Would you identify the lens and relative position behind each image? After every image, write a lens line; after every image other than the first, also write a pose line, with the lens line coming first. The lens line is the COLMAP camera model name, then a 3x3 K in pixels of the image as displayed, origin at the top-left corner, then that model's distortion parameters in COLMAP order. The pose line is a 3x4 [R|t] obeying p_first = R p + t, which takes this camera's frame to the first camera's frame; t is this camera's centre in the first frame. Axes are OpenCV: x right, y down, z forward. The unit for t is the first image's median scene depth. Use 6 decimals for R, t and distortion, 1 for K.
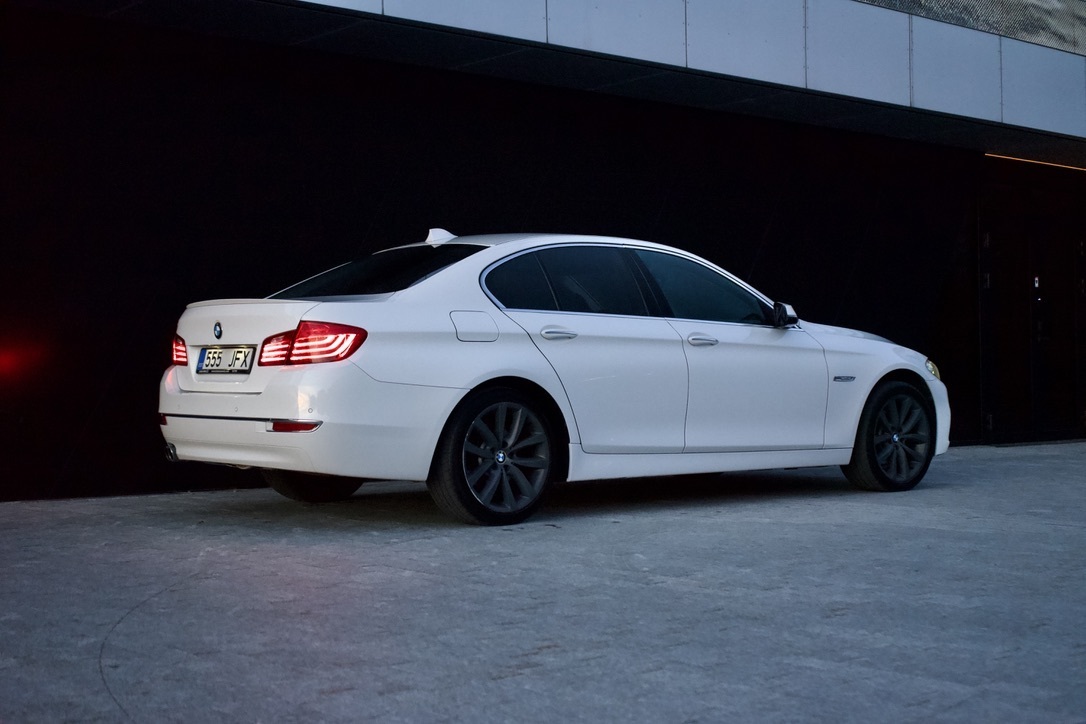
lens RADIAL K [[1579.5, 0, 543.0], [0, 1579.5, 362.0], [0, 0, 1]] dist [-0.035478, 0.006327]
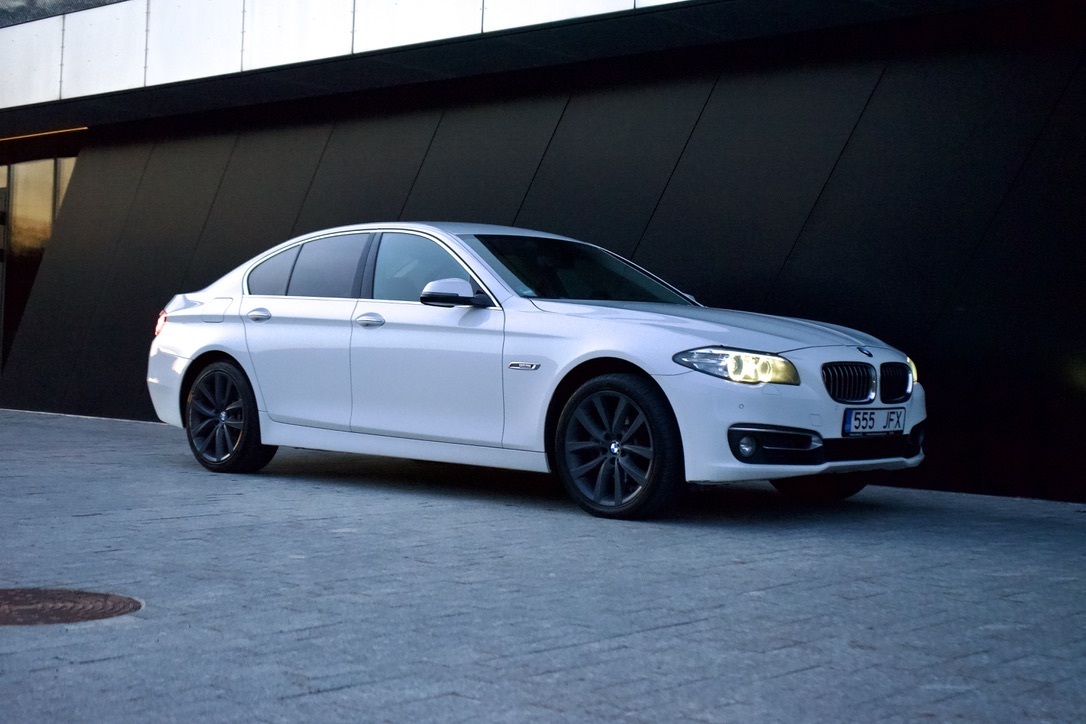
lens RADIAL K [[1579.5, 0, 543.0], [0, 1579.5, 362.0], [0, 0, 1]] dist [-0.035478, 0.006327]
pose [[0.137894, 0.016951, -0.990302, 1.201503], [-0.019270, 0.999710, 0.014428, -0.004710], [0.990259, 0.017094, 0.138181, 1.058774]]
